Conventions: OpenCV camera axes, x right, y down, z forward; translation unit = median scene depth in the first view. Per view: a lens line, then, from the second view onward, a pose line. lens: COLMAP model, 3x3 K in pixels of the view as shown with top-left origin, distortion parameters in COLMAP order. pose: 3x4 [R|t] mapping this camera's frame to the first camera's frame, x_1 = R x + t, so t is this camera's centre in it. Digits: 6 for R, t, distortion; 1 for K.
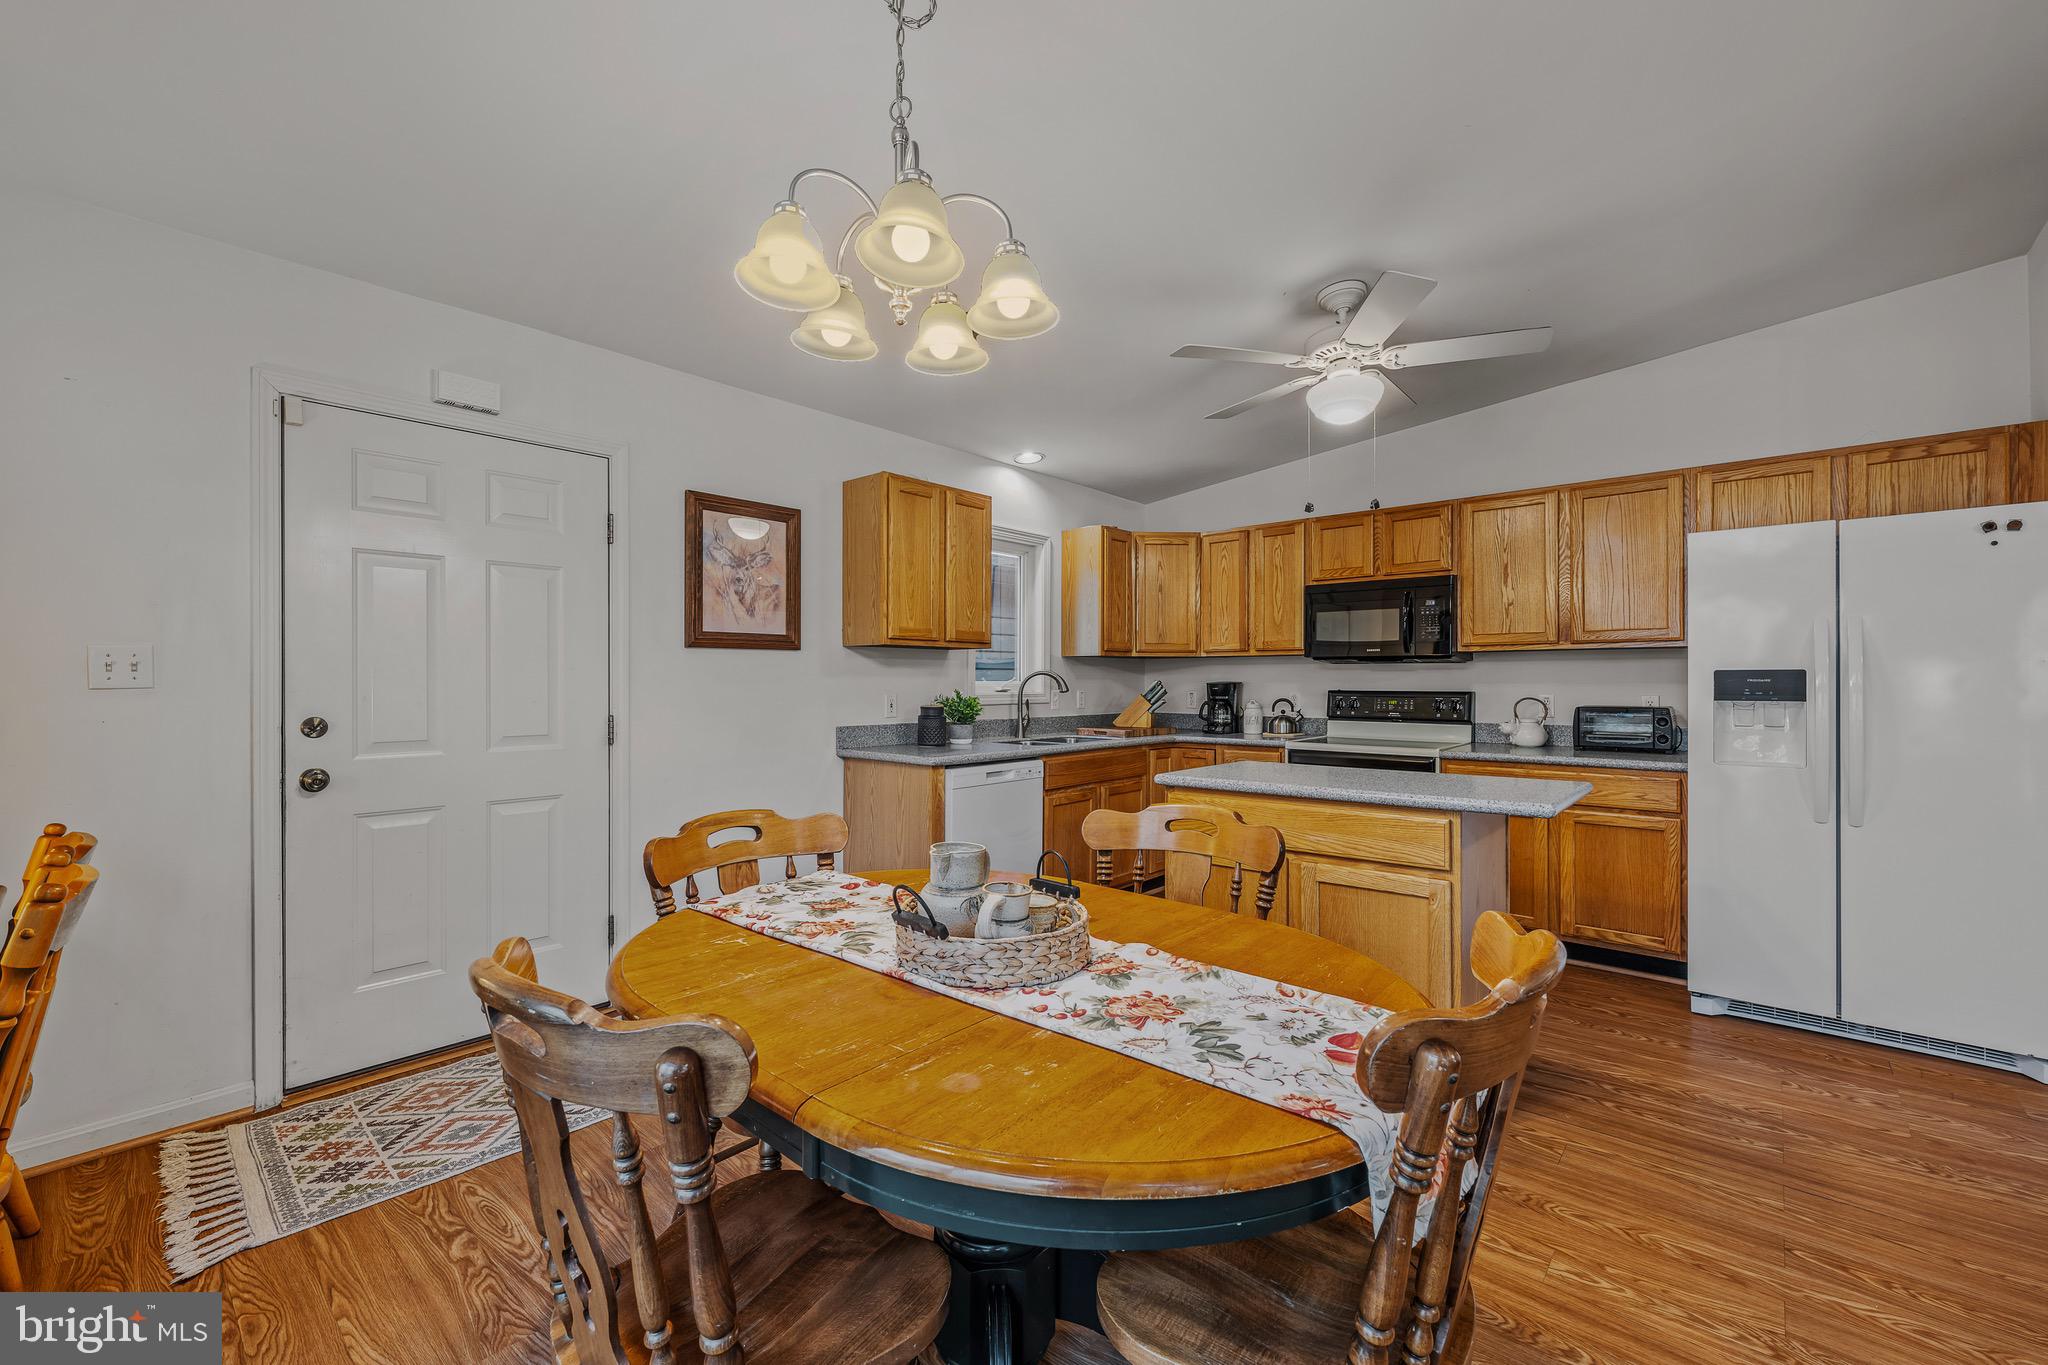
lens RADIAL K [[844.8, 0, 1024.0], [0, 844.8, 682.5], [0, 0, 1]] dist [-0.000508, -0.000070]
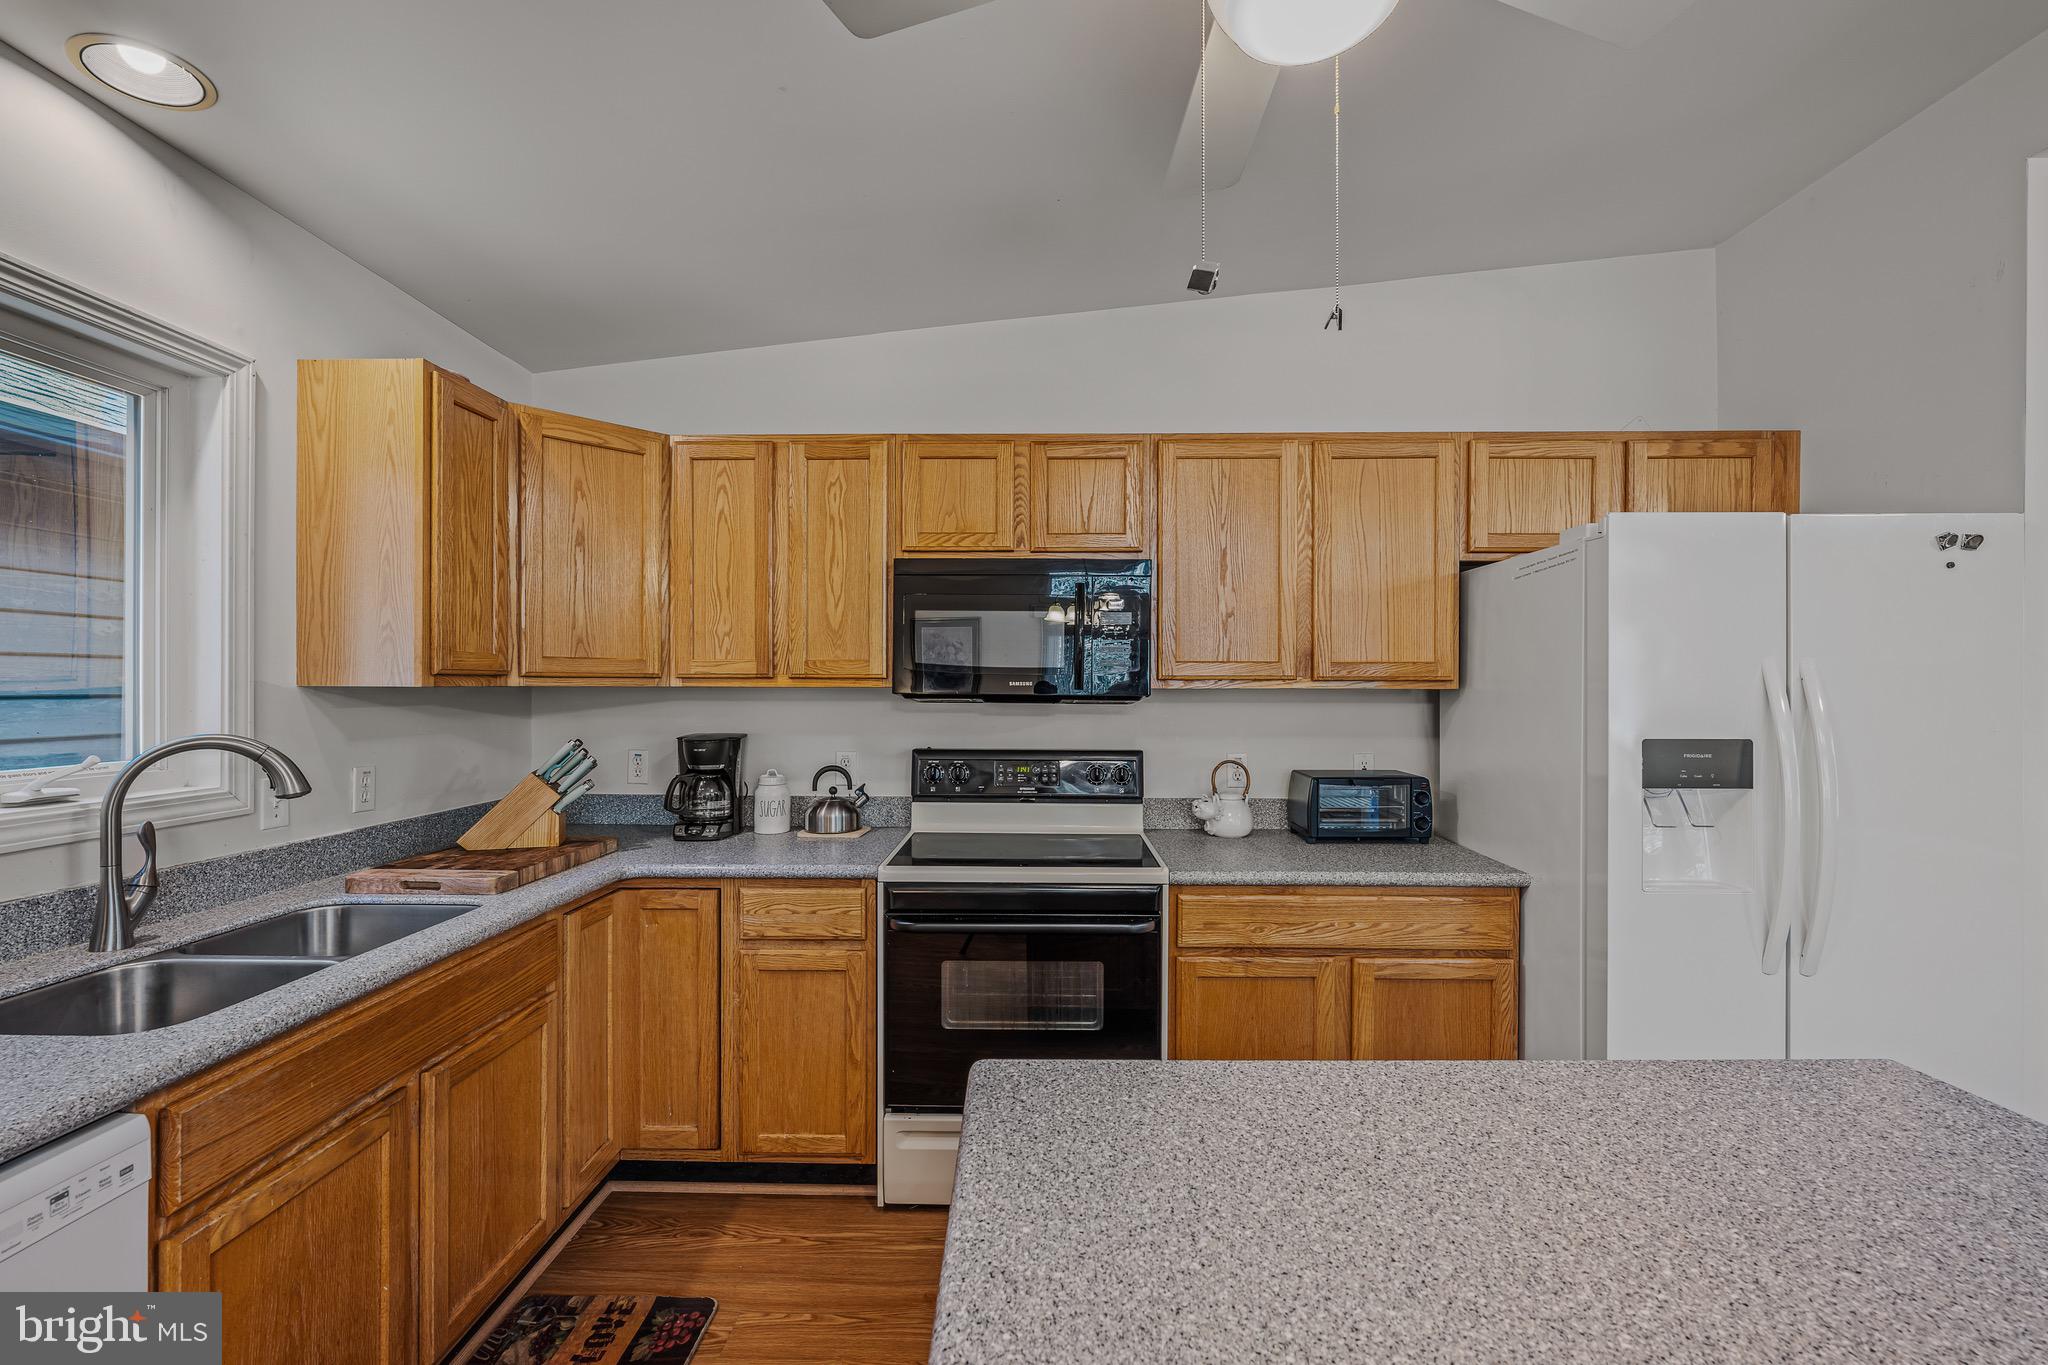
lens RADIAL K [[847.6, 0, 1026.4], [0, 847.6, 690.8], [0, 0, 1]] dist [-0.000813, -0.000059]
pose [[0.761085, -0.000924, 0.648652, 0.050710], [-0.002162, 0.999990, 0.003961, -0.033092], [-0.648649, -0.004417, 0.761075, 0.529879]]
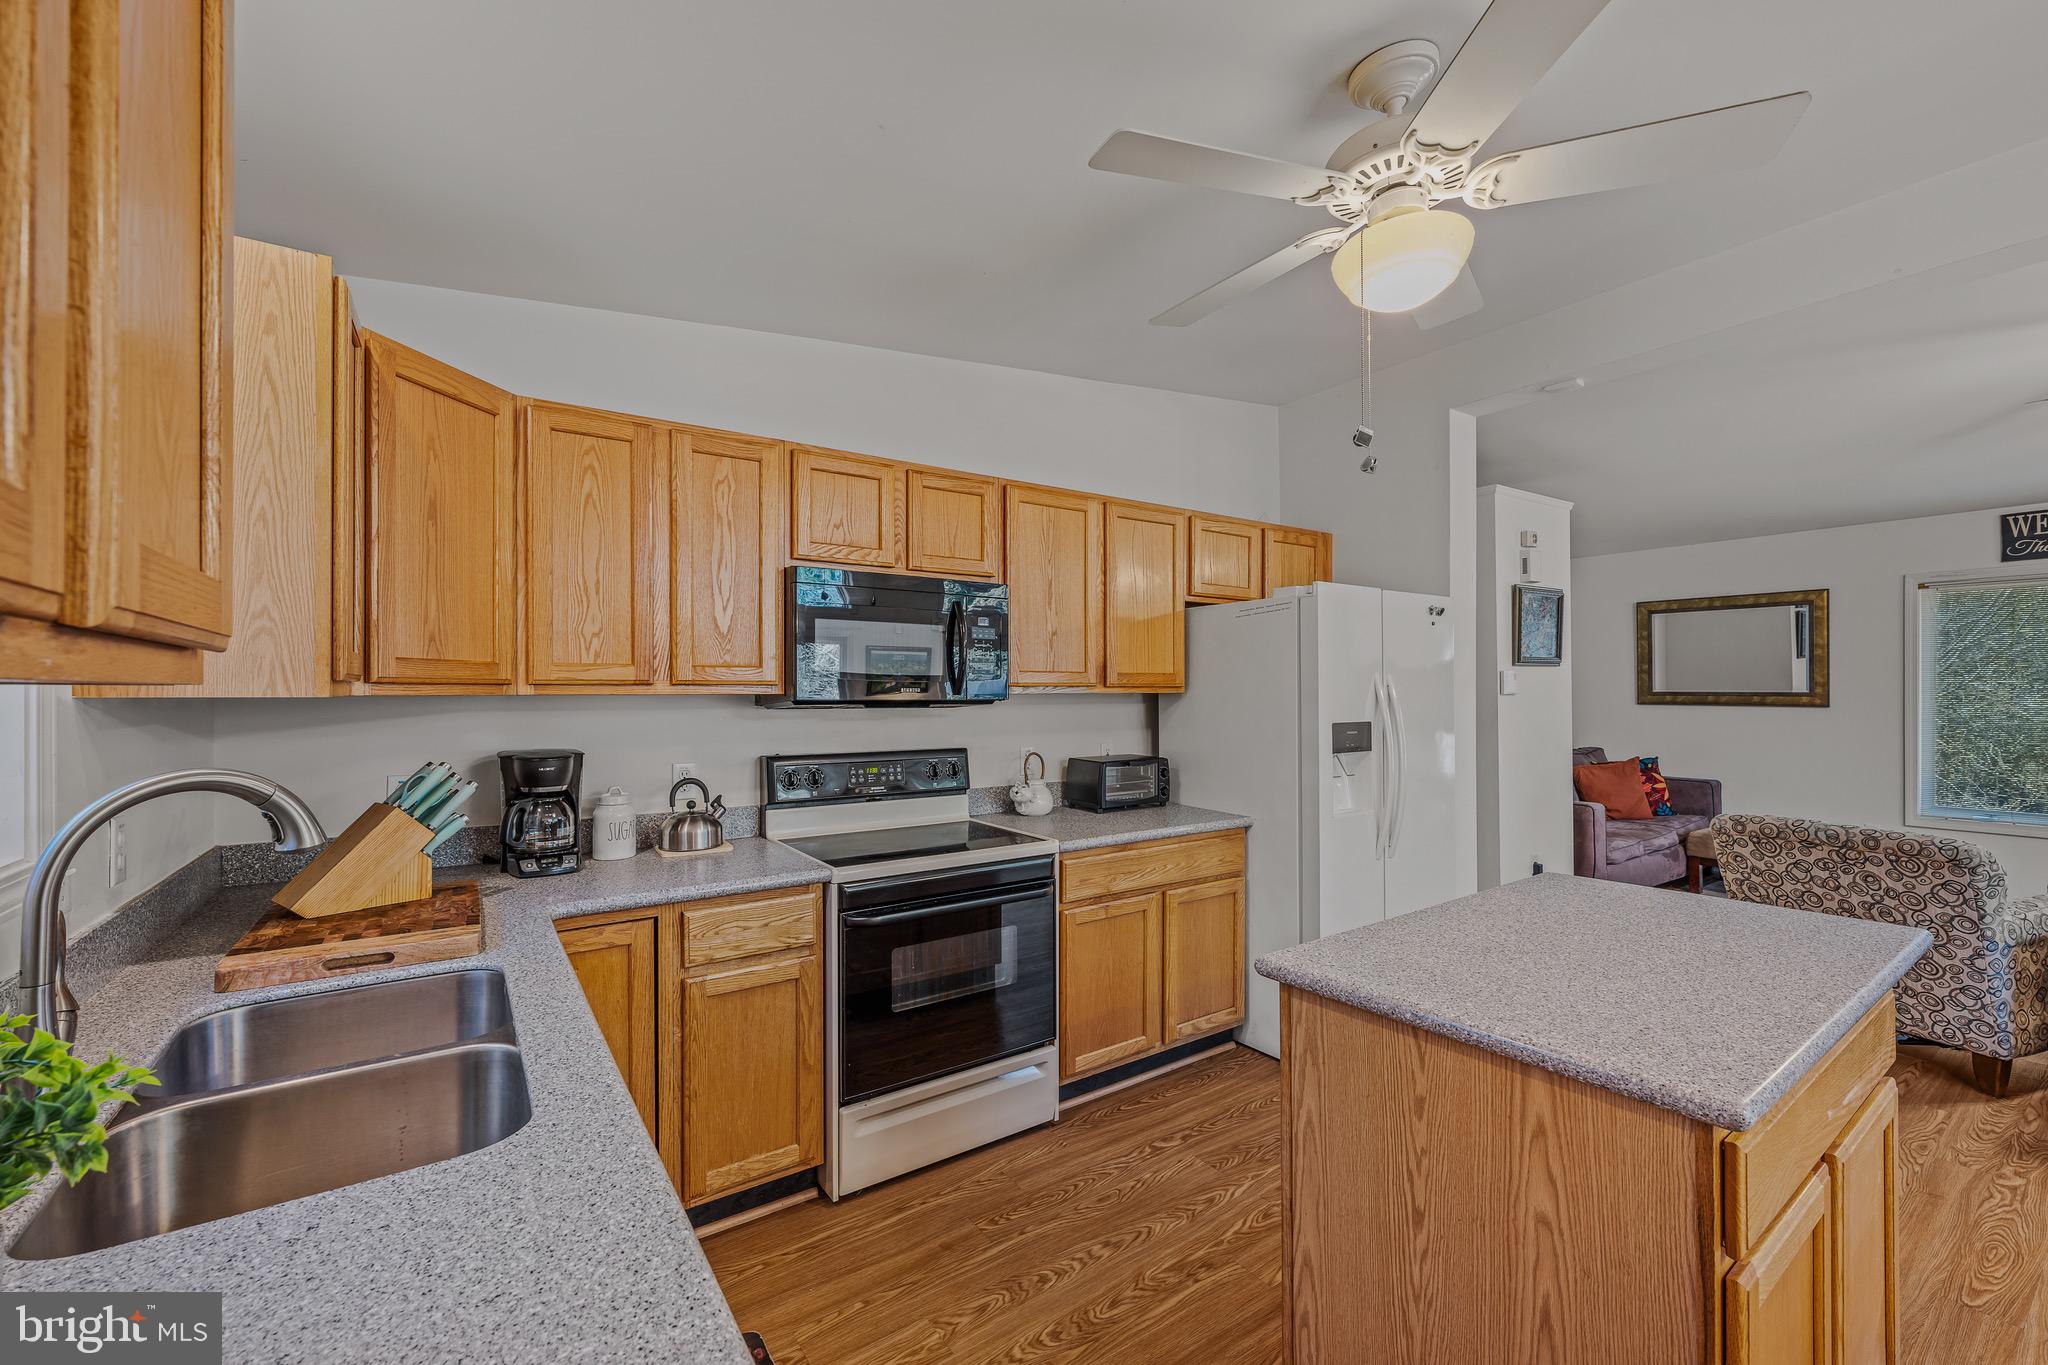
lens RADIAL K [[831.6, 0, 1027.0], [0, 831.6, 689.7], [0, 0, 1]] dist [-0.000458, 0.000109]
pose [[0.240706, 0.001675, 0.970597, -0.135998], [0.003050, 0.999992, -0.002482, -0.033970], [-0.970593, 0.003558, 0.240699, 0.716046]]
